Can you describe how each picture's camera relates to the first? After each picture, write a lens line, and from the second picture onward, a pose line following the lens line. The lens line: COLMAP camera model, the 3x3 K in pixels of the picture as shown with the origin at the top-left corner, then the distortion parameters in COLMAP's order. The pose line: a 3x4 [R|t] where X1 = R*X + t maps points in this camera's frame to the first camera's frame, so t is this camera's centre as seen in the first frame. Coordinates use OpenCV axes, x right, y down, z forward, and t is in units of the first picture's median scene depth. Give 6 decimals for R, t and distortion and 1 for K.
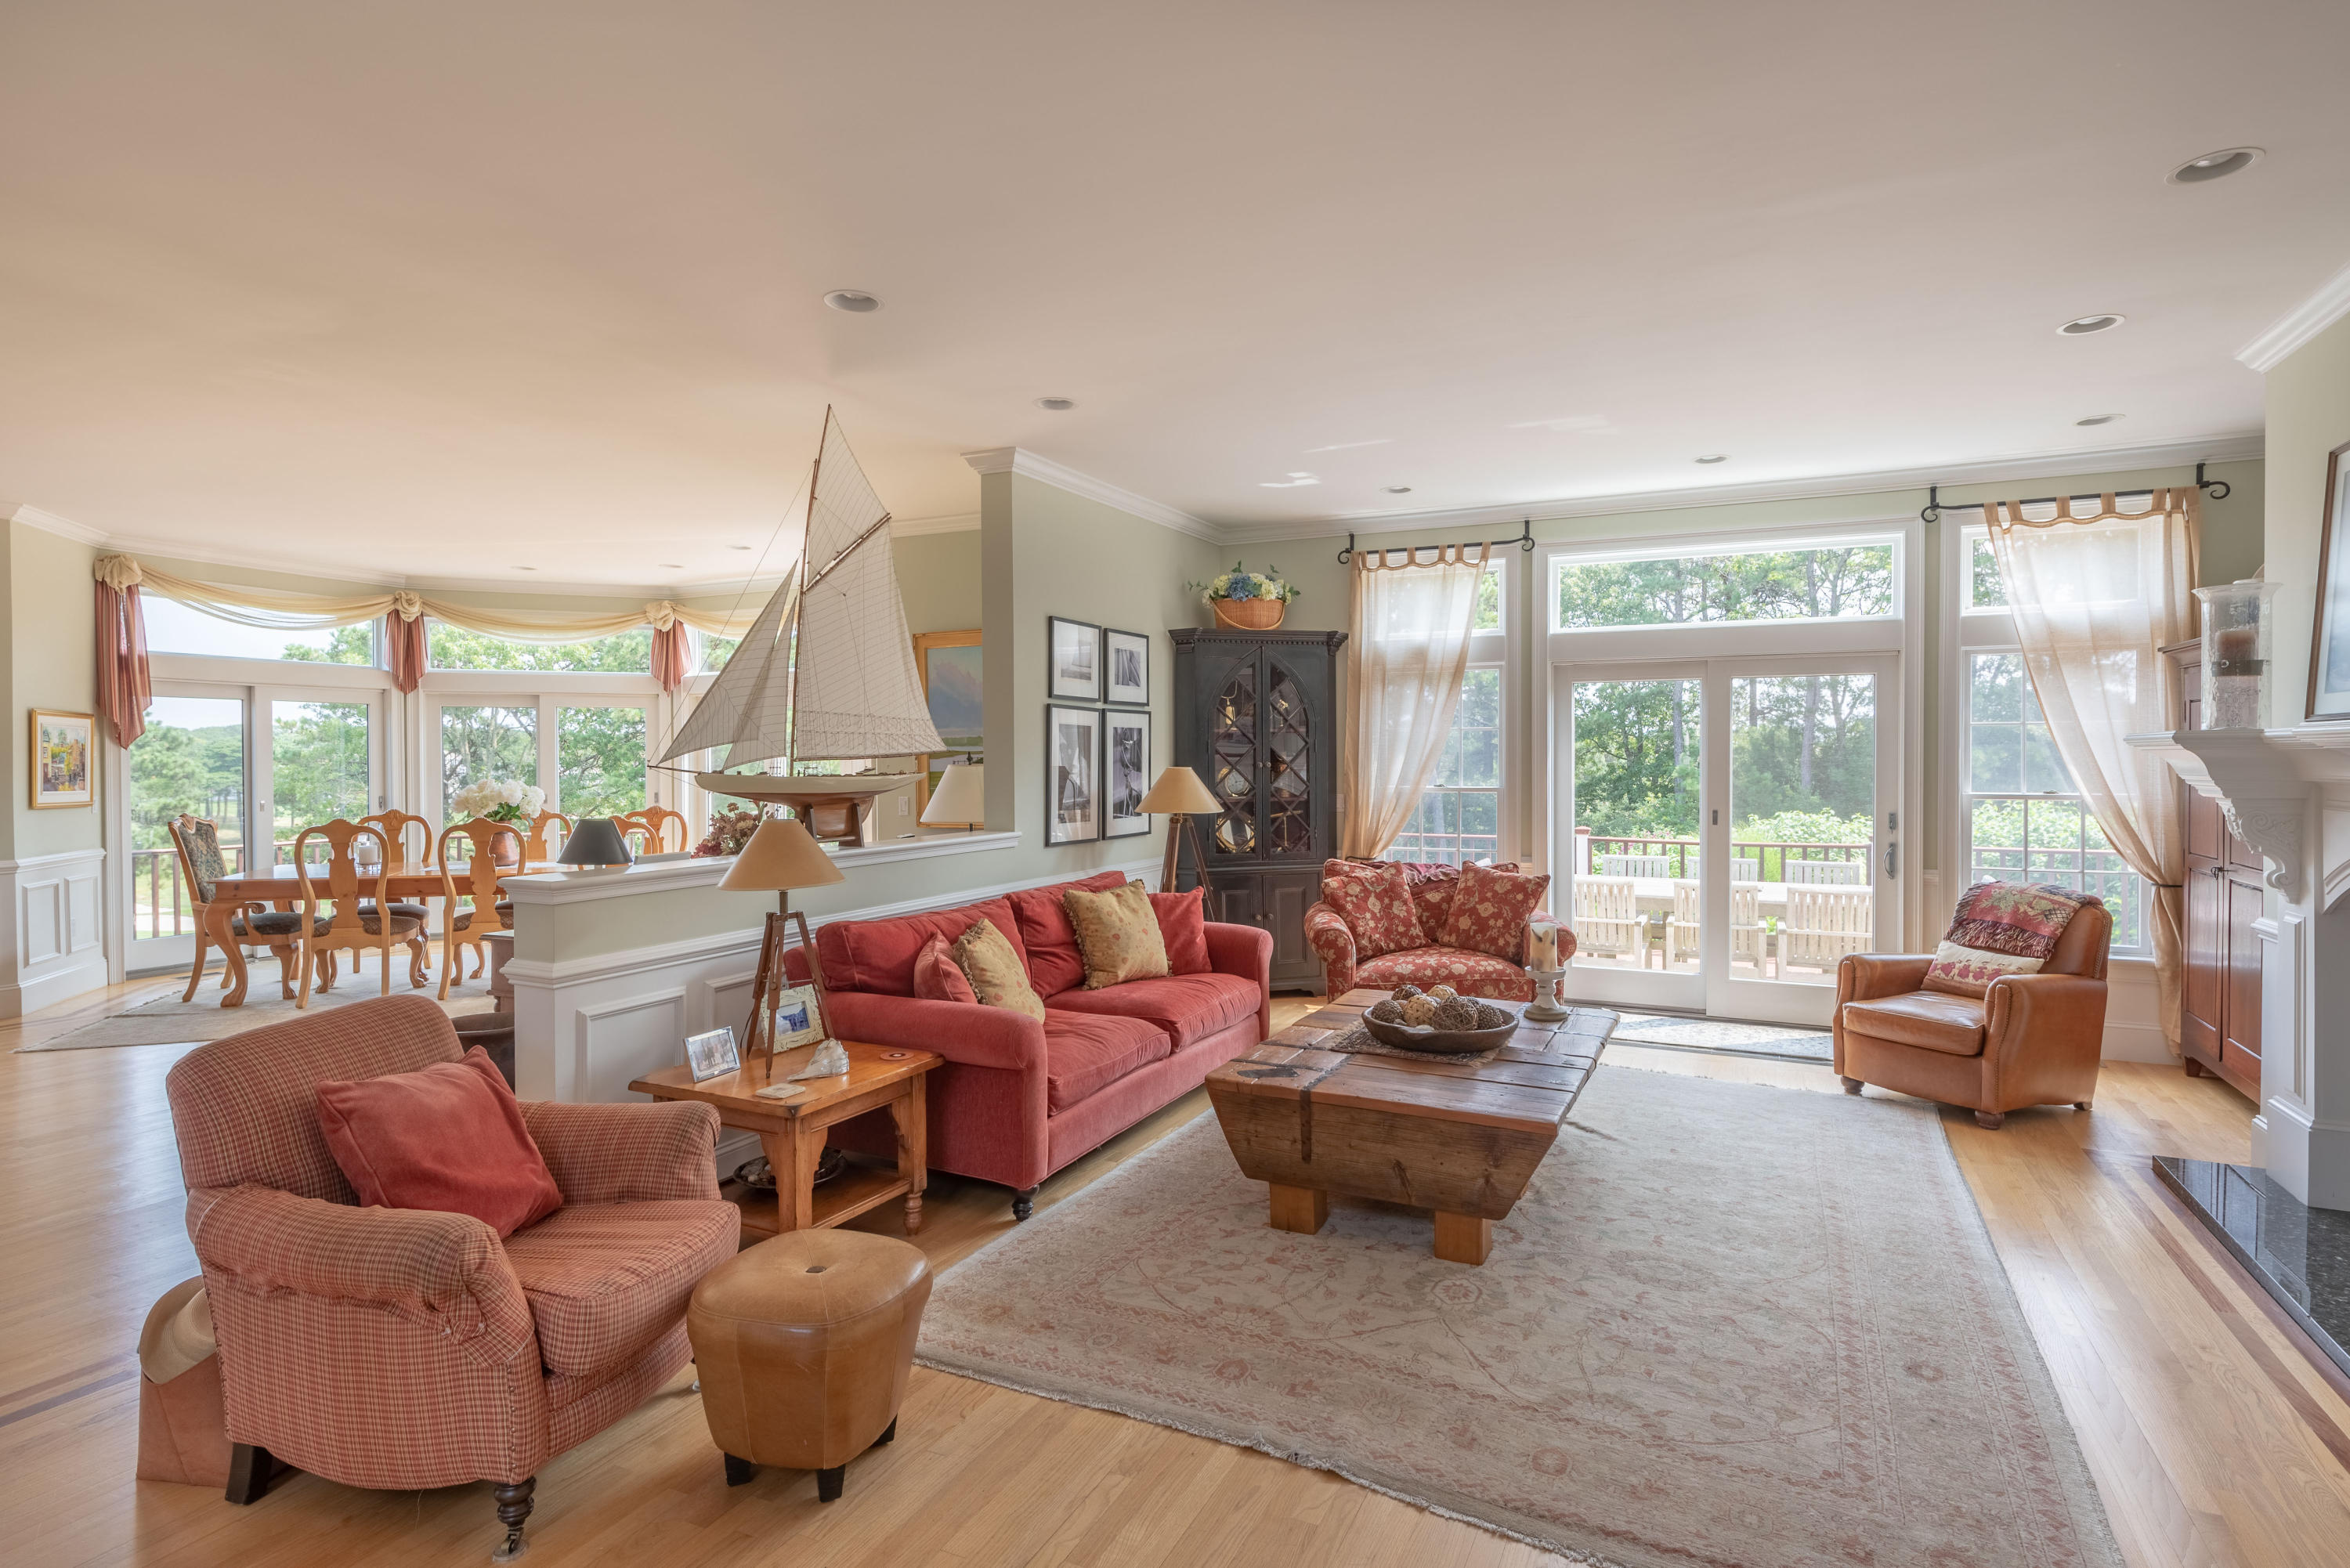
lens RADIAL K [[1199.2, 0, 1181.1], [0, 1199.2, 771.3], [0, 0, 1]] dist [0.006088, 0.000156]
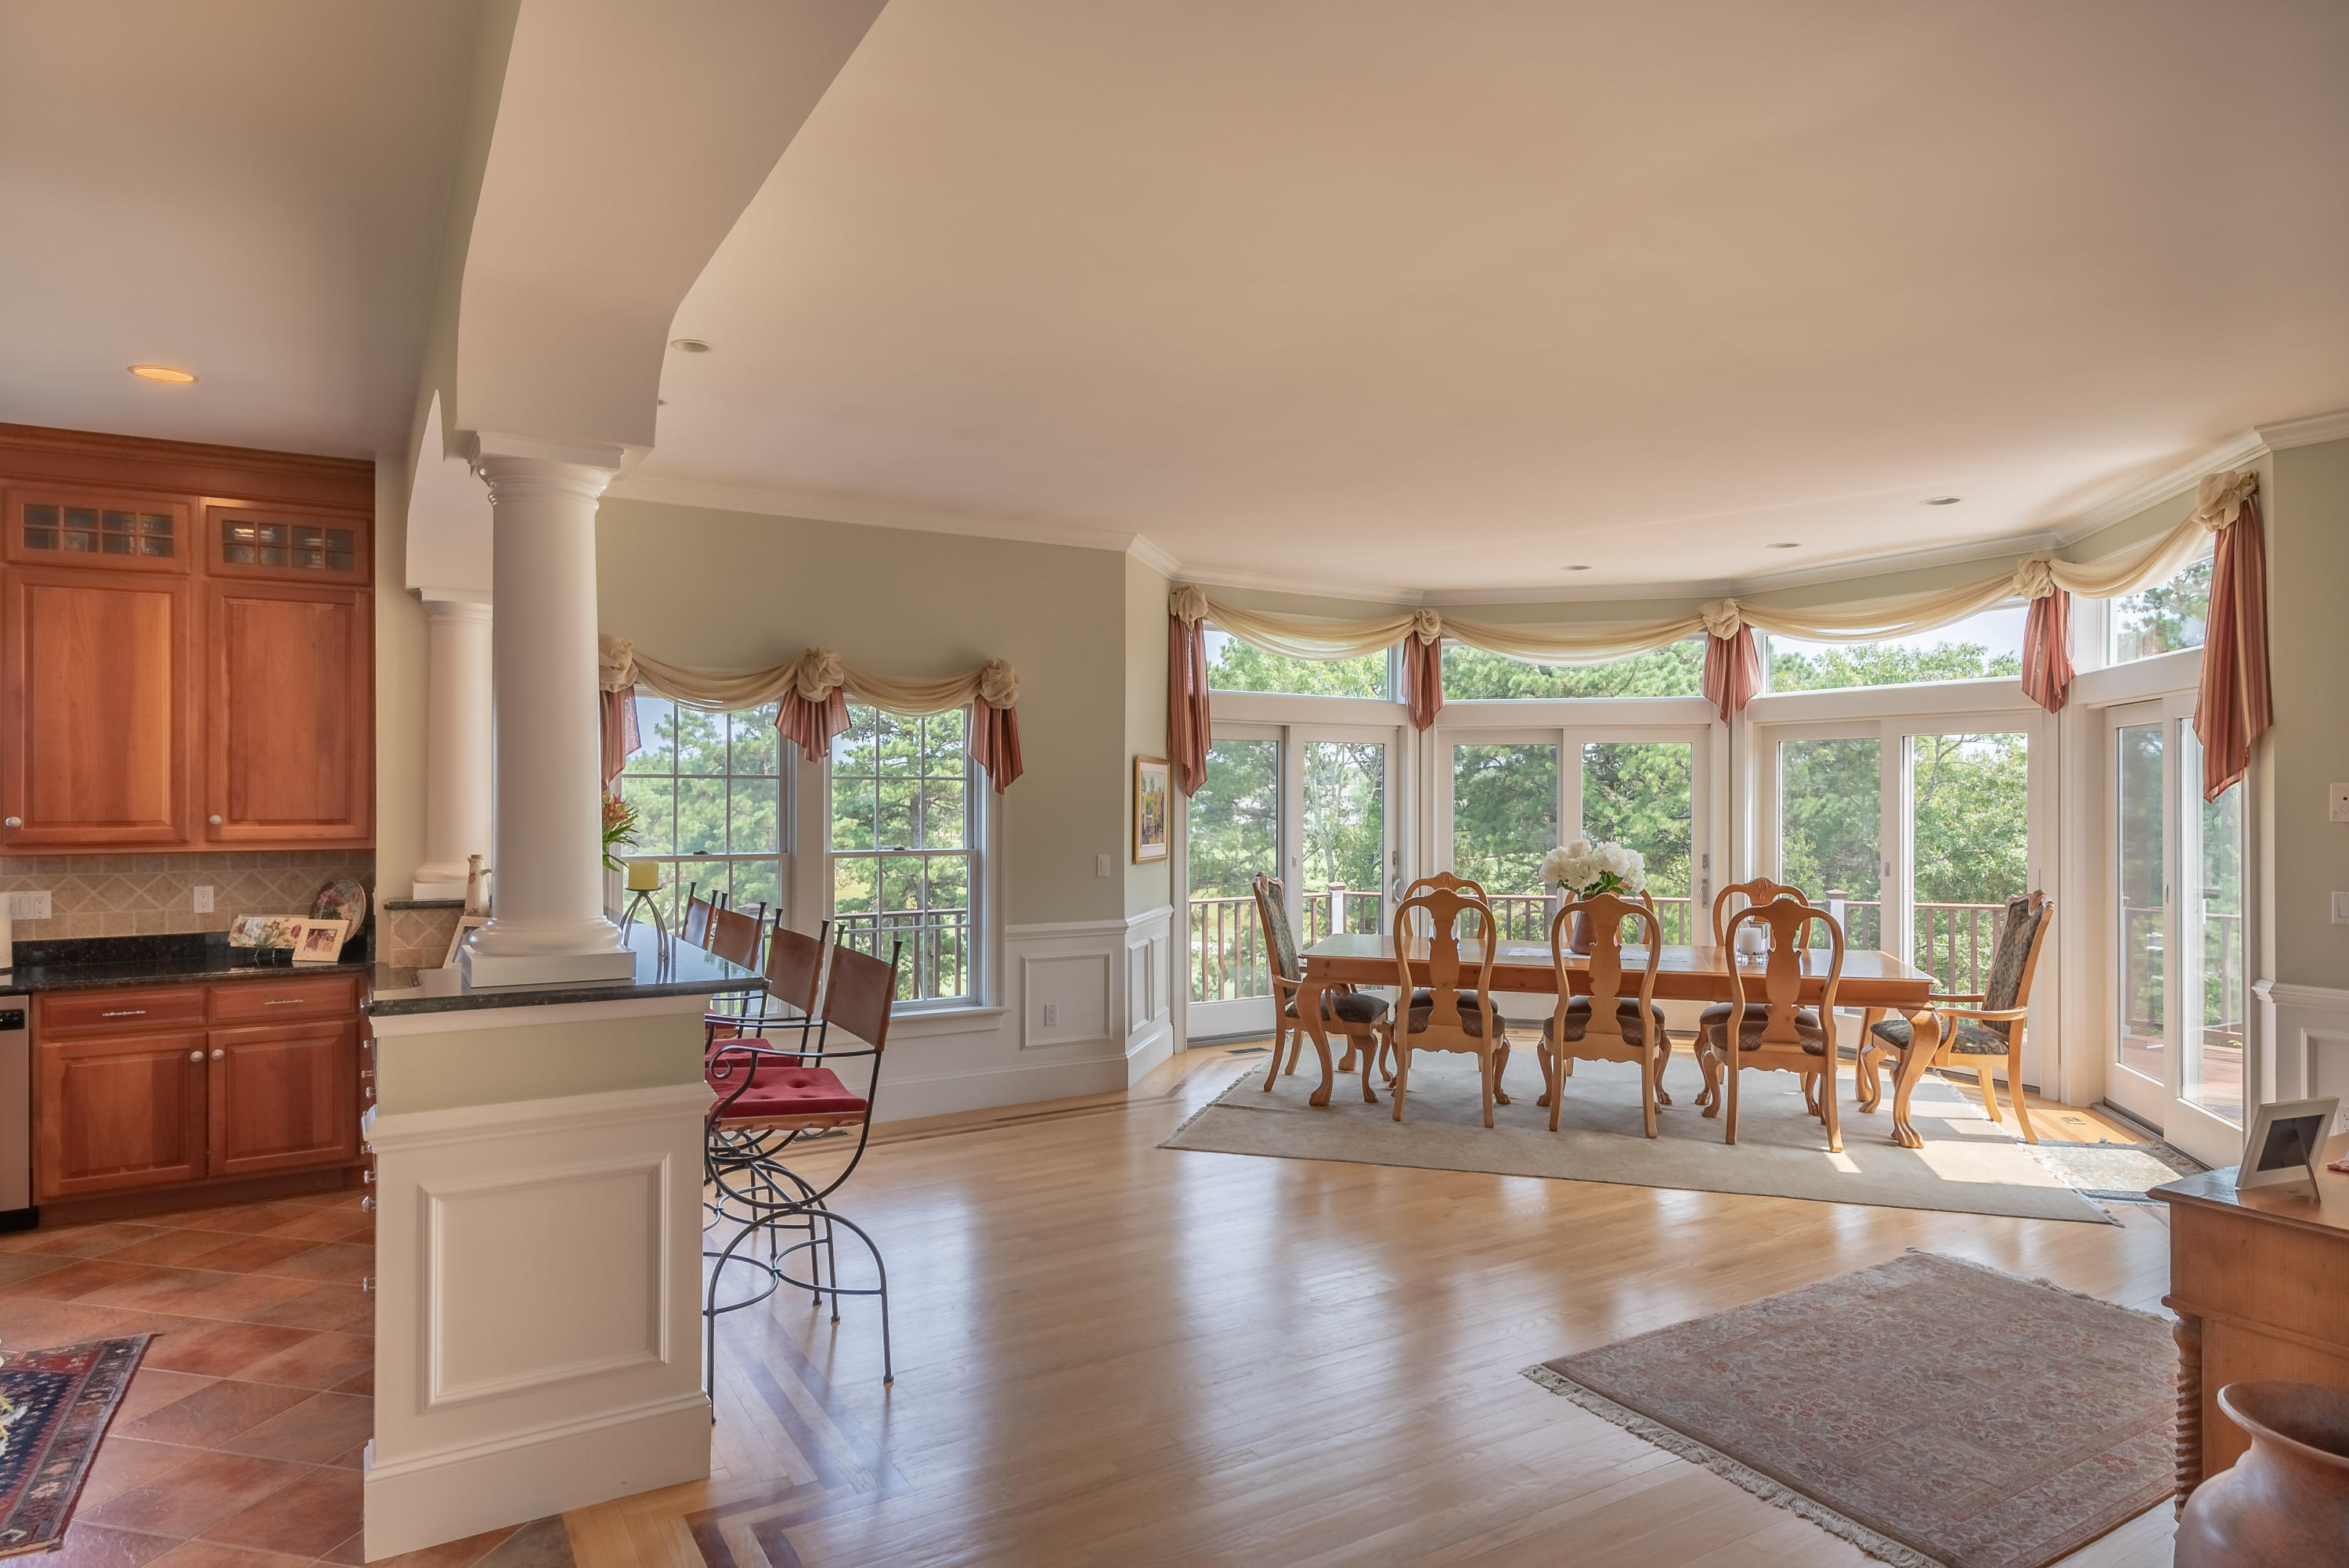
lens RADIAL K [[1371.5, 0, 1187.4], [0, 1371.5, 785.5], [0, 0, 1]] dist [0.009571, 0.000847]
pose [[0.834260, -0.000092, -0.551371, -0.308677], [-0.009812, 0.999839, -0.015013, -0.012212], [0.551284, 0.017935, 0.834125, 0.131484]]
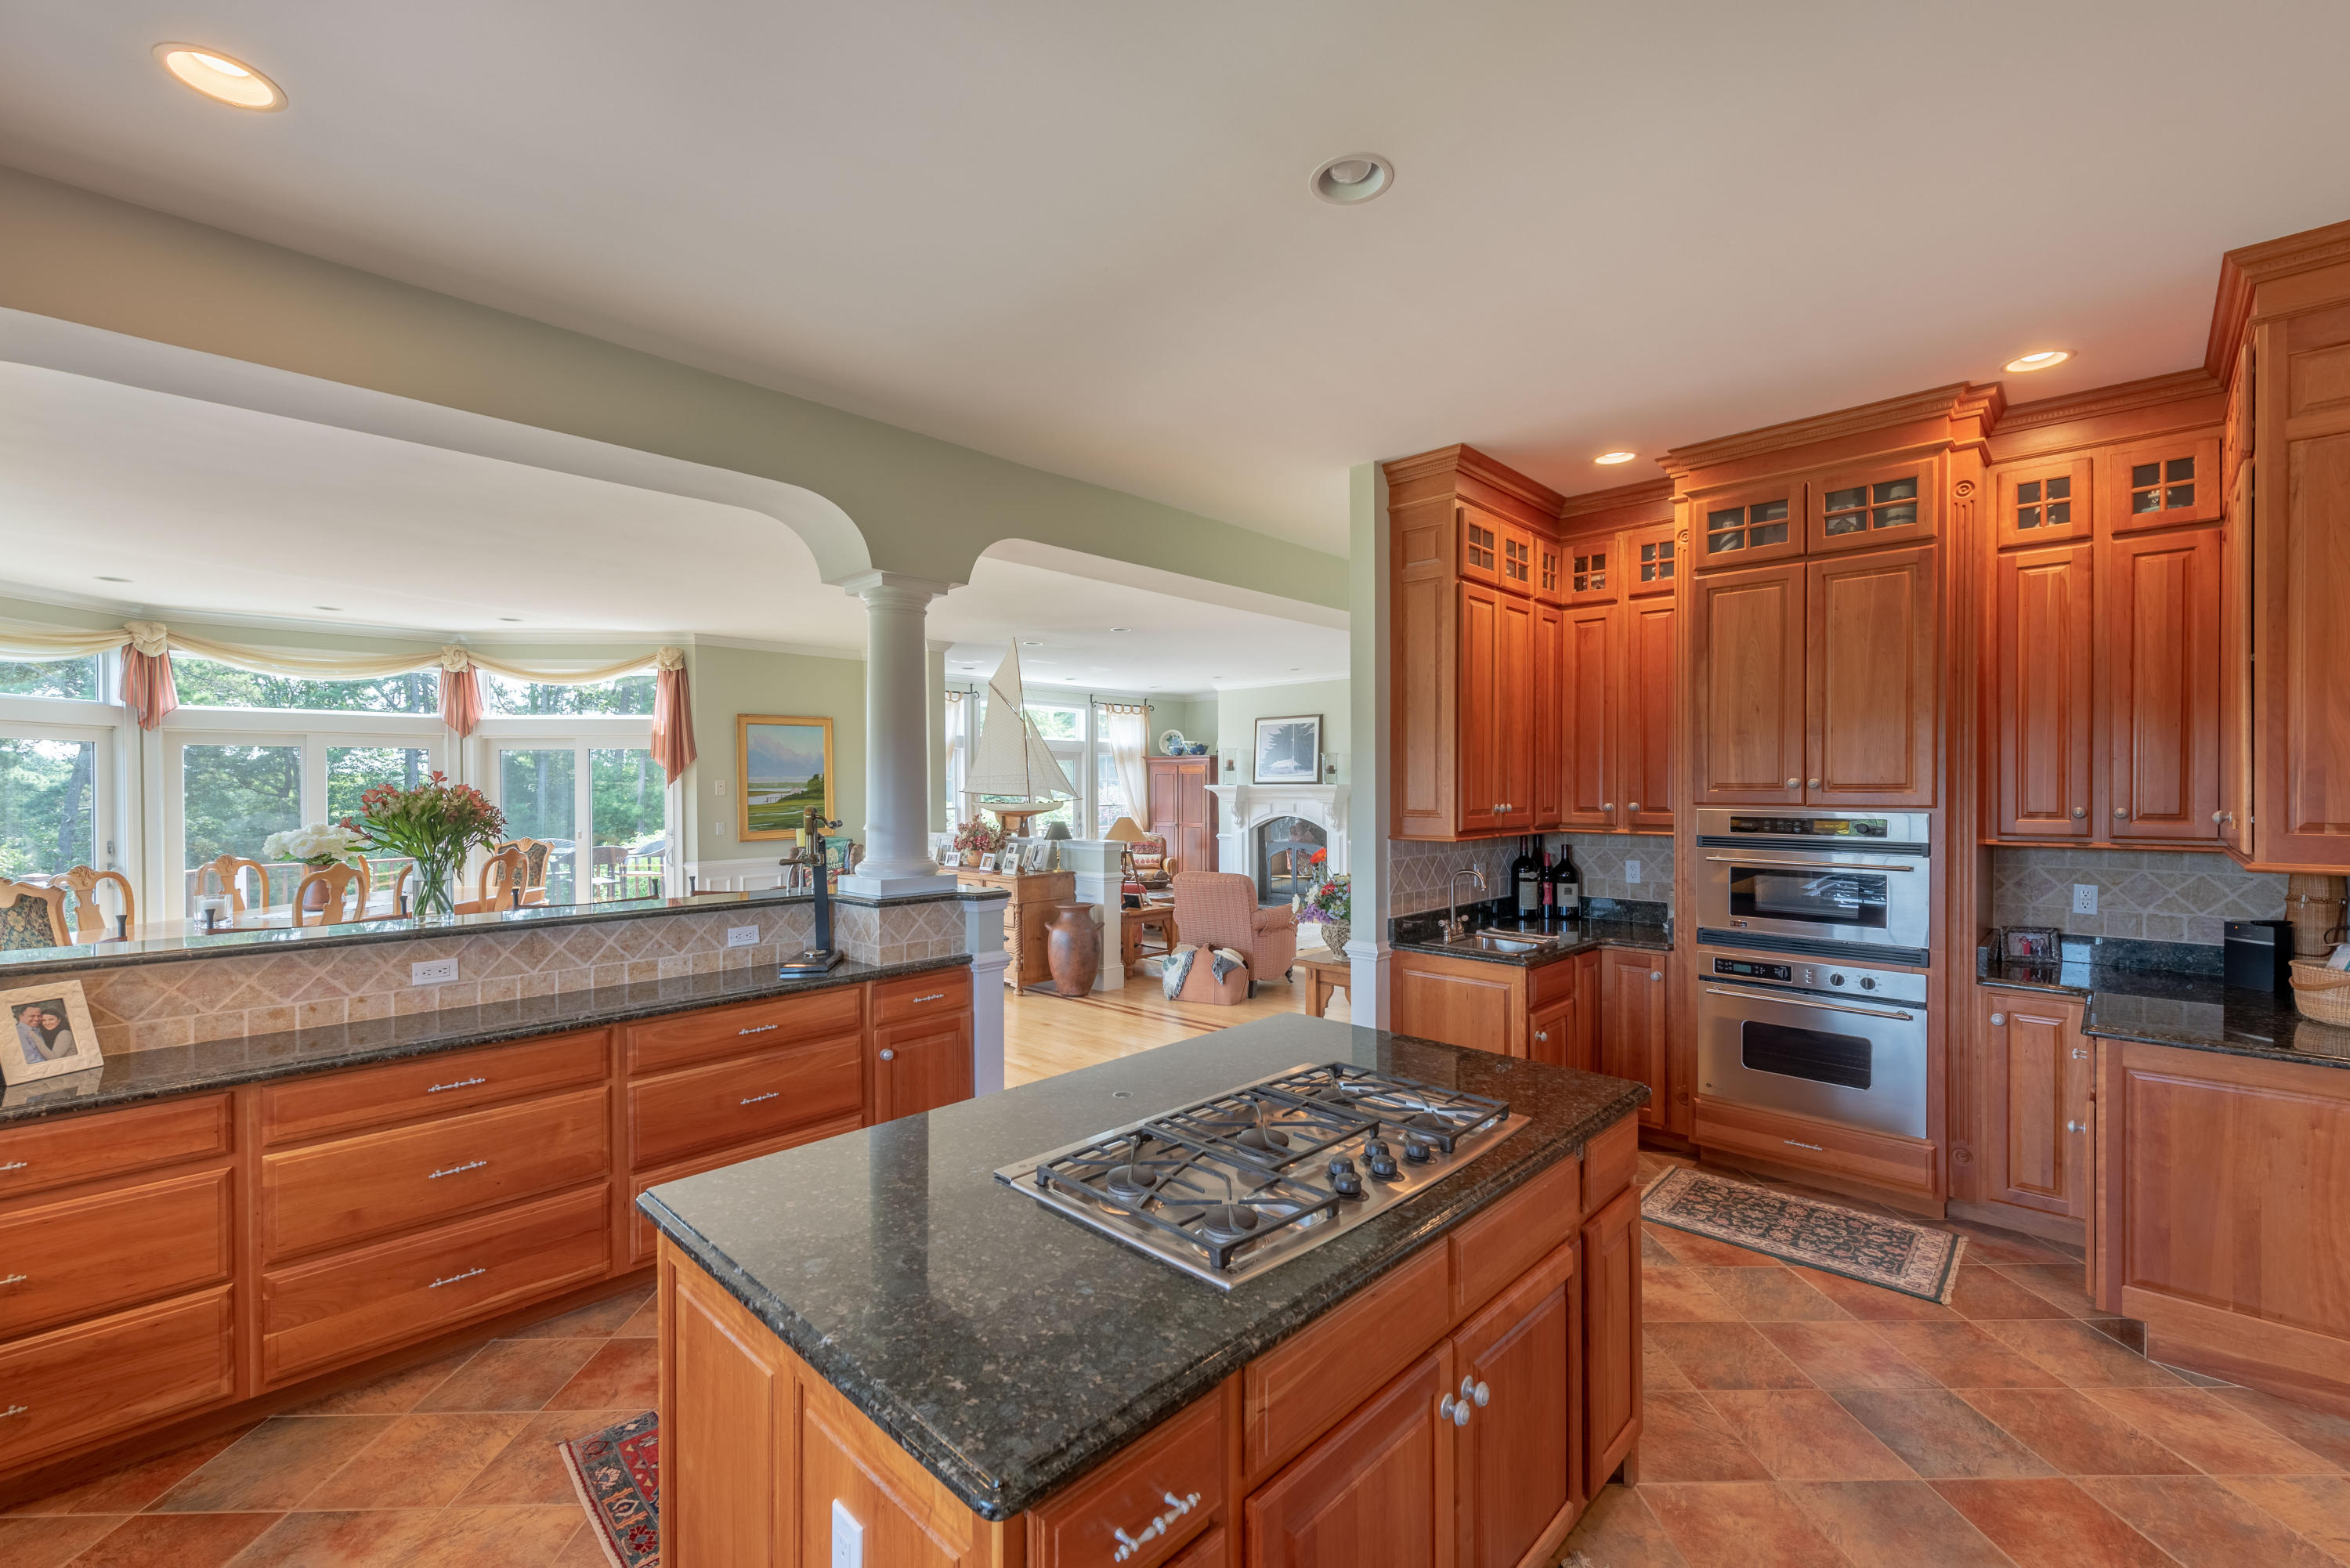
lens RADIAL K [[993.8, 0, 1189.0], [0, 993.8, 786.0], [0, 0, 1]] dist [-0.000644, -0.000132]
pose [[0.323938, -0.004592, 0.946067, -1.336595], [0.010490, 0.999944, 0.001262, -0.022611], [-0.946020, 0.009515, 0.323968, 0.040477]]
